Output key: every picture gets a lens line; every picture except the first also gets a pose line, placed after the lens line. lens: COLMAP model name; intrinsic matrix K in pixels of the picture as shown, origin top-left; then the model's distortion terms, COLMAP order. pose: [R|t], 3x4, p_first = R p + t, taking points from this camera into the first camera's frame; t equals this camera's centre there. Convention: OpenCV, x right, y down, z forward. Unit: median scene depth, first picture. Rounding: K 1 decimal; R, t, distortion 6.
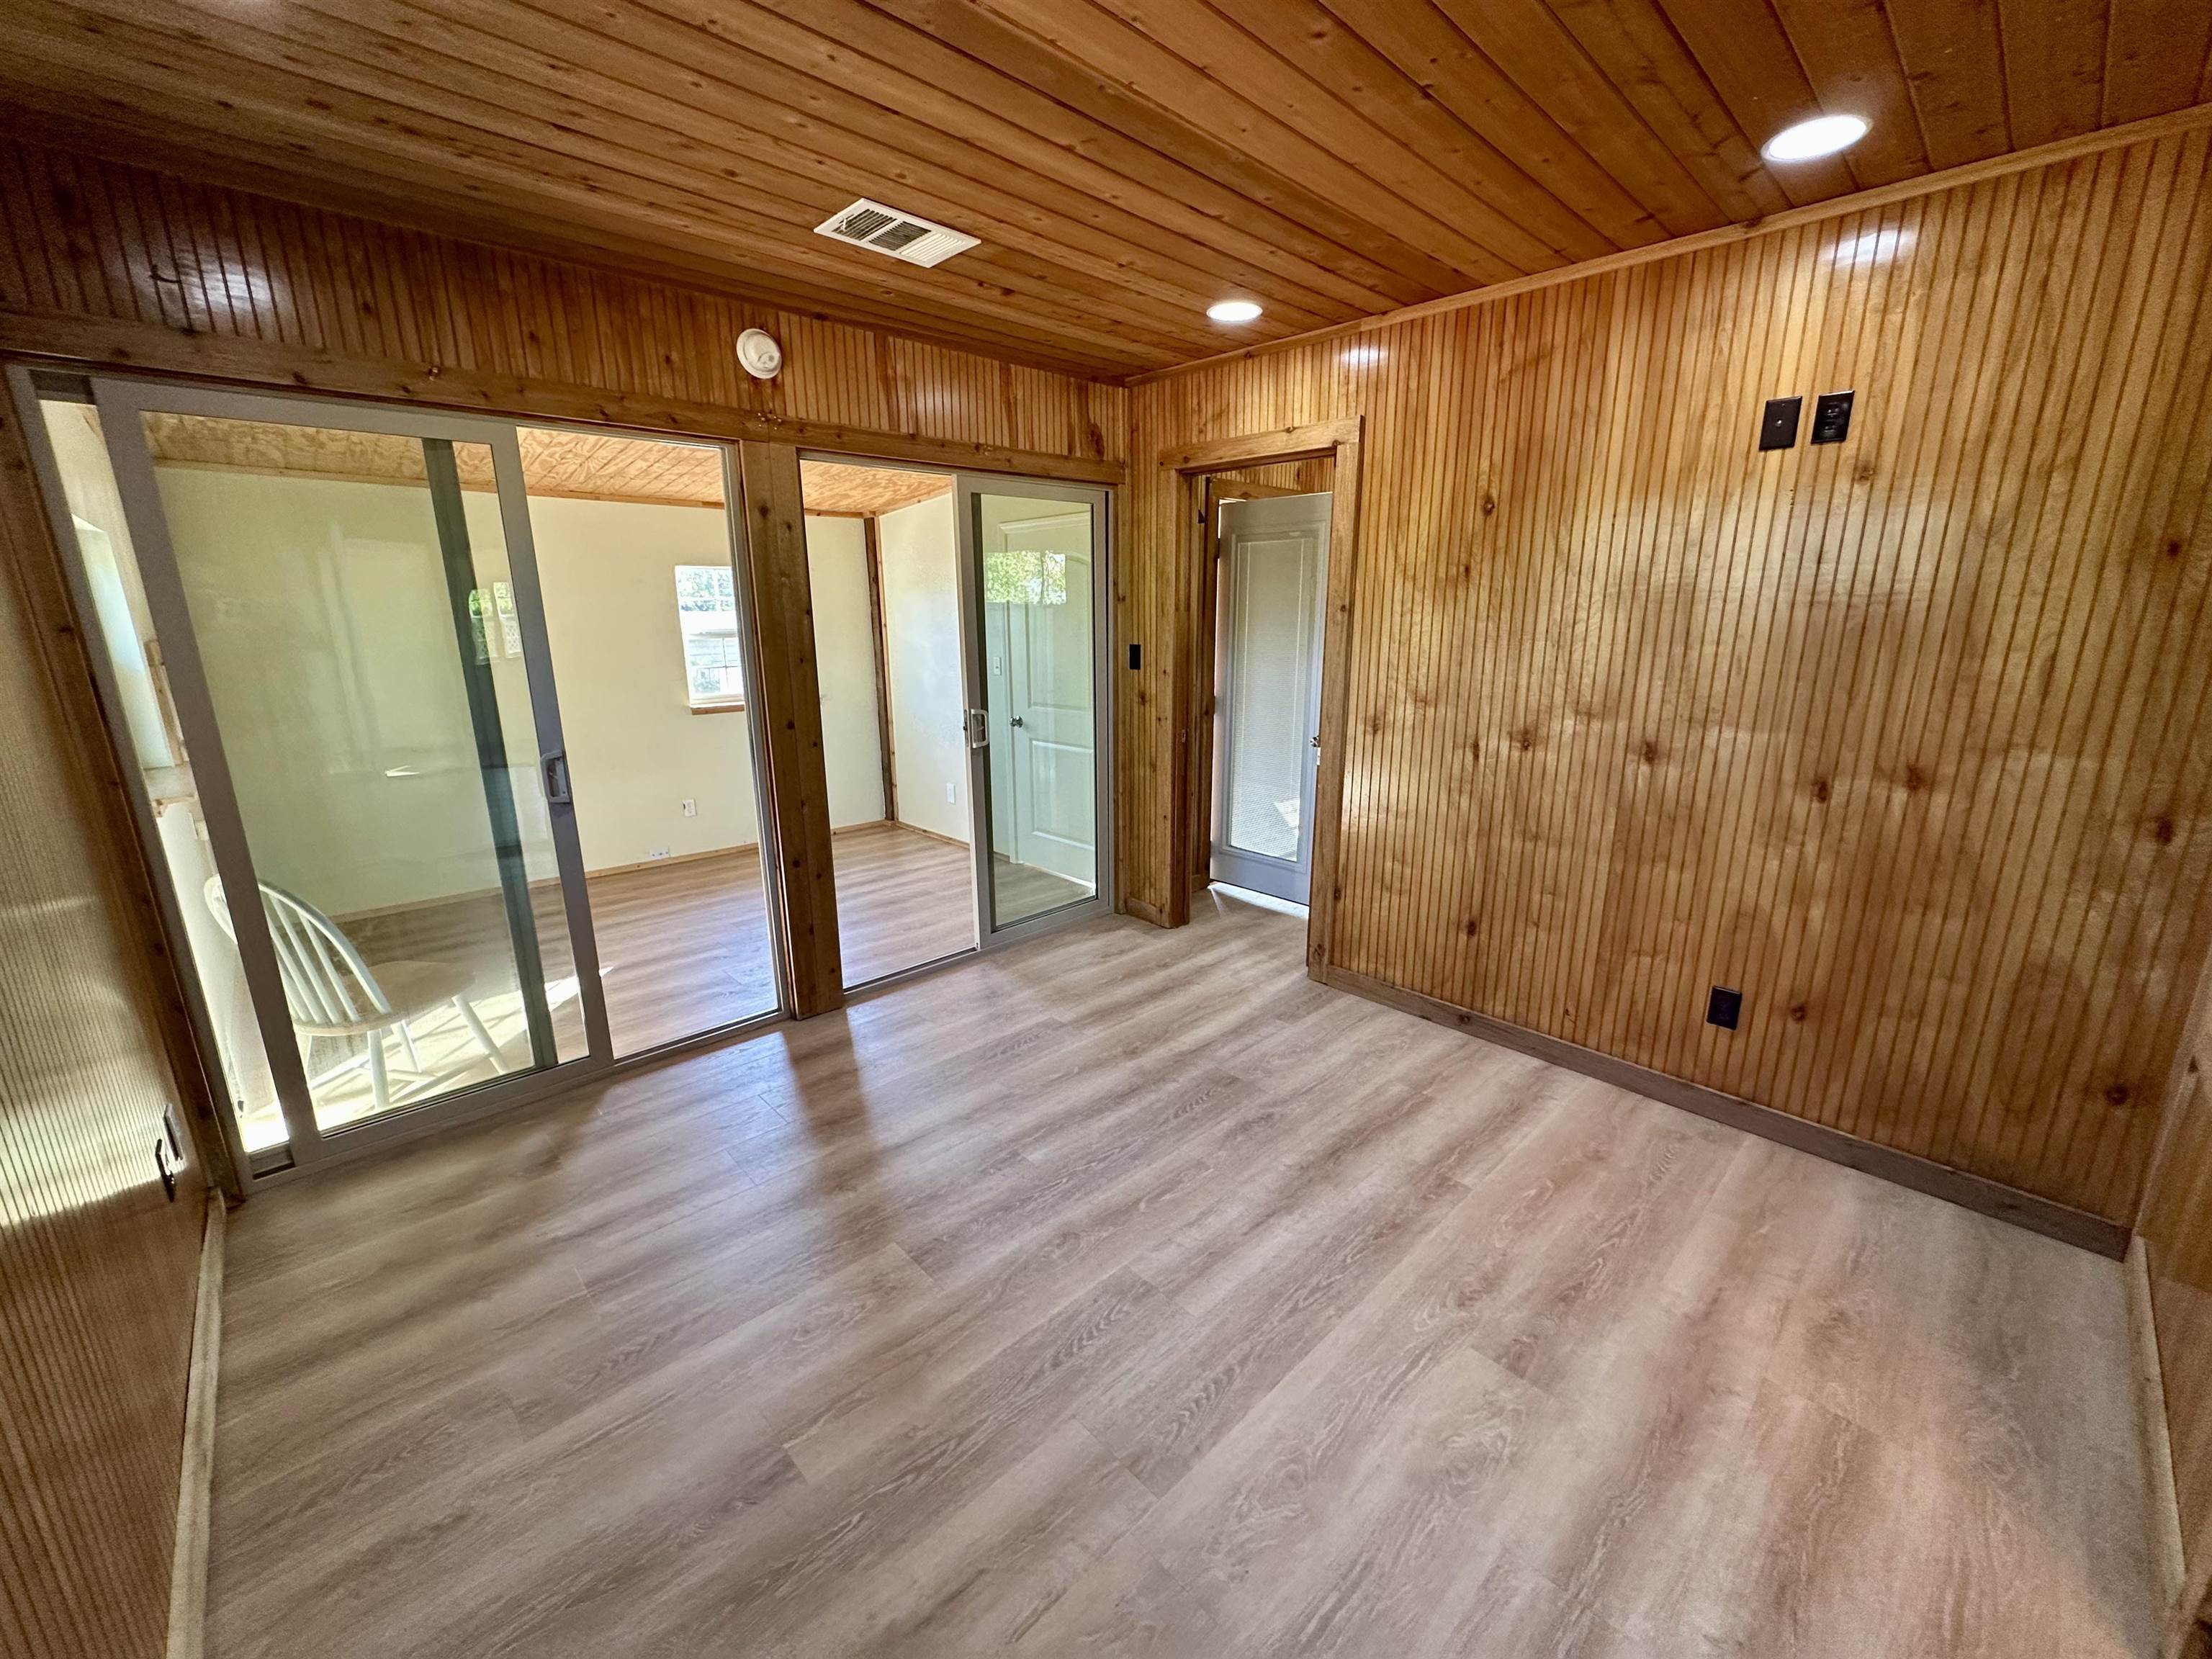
lens RADIAL K [[880.7, 0, 1104.6], [0, 880.7, 827.8], [0, 0, 1]] dist [-0.004007, 0.000544]
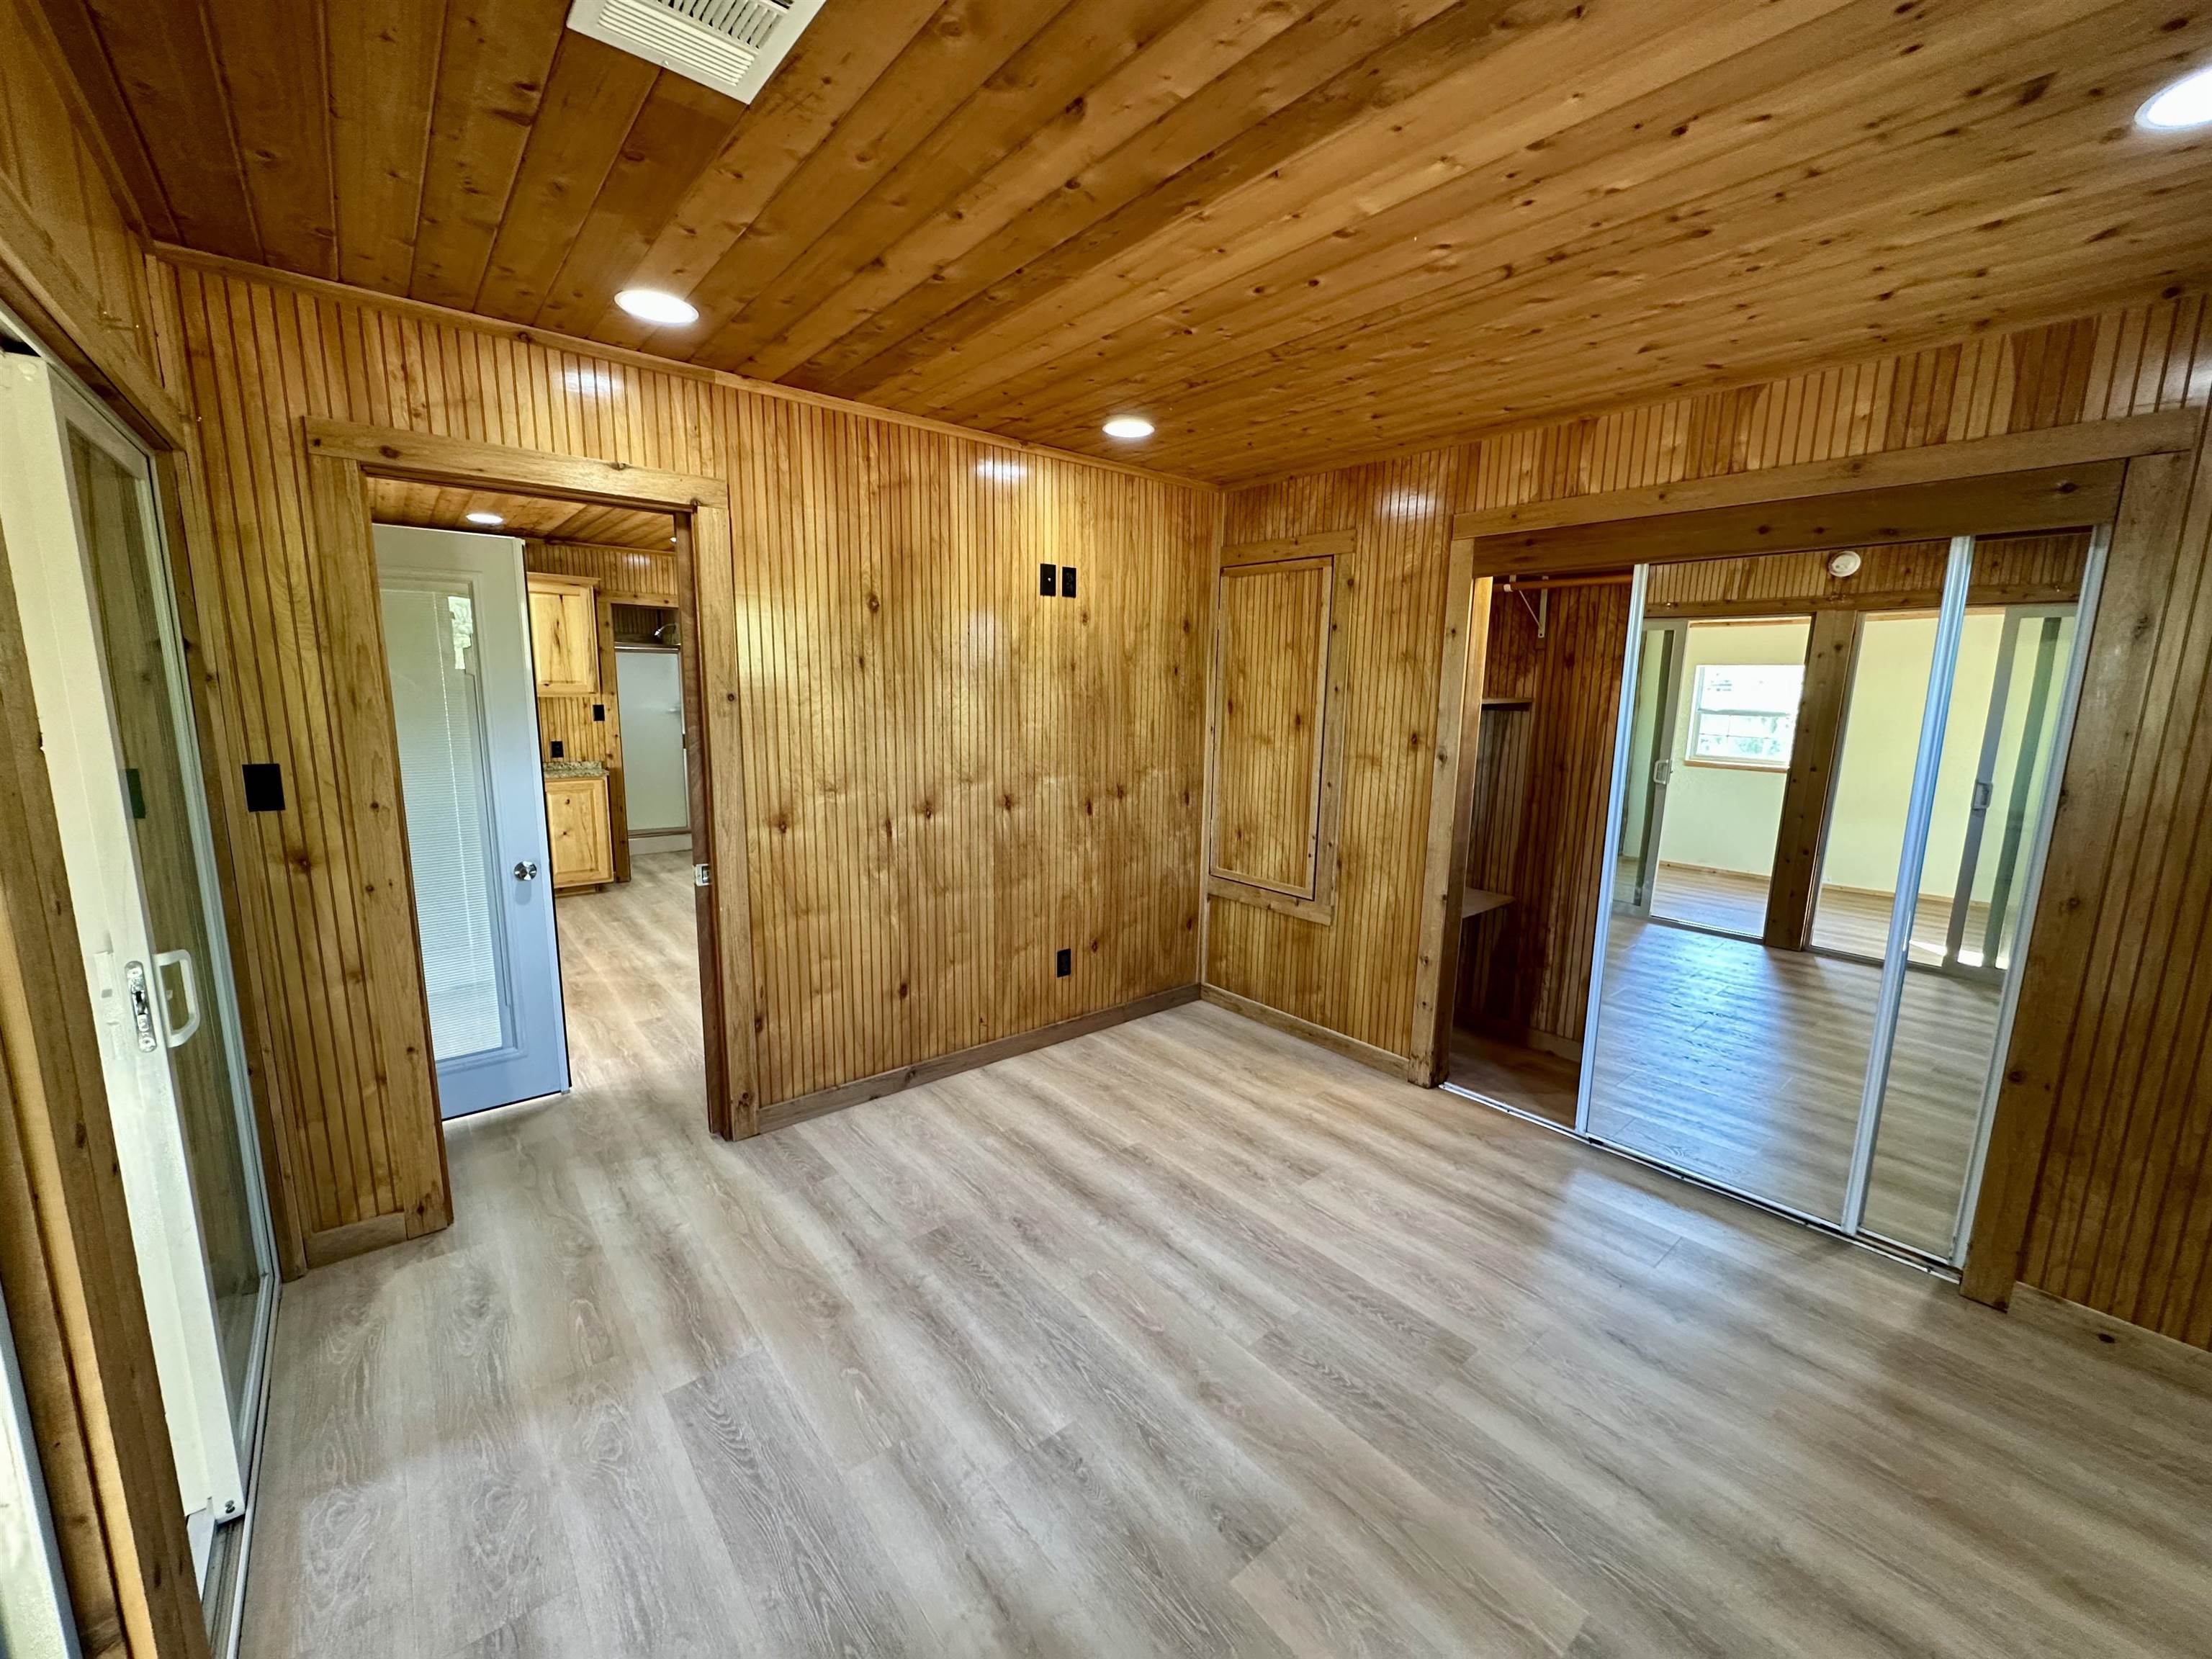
lens RADIAL K [[880.7, 0, 1104.6], [0, 880.7, 827.8], [0, 0, 1]] dist [-0.004007, 0.000544]
pose [[0.063798, -0.161330, 0.984836, -0.677299], [0.225703, 0.963609, 0.143231, -0.200758], [-0.972105, 0.213143, 0.097889, 0.708455]]
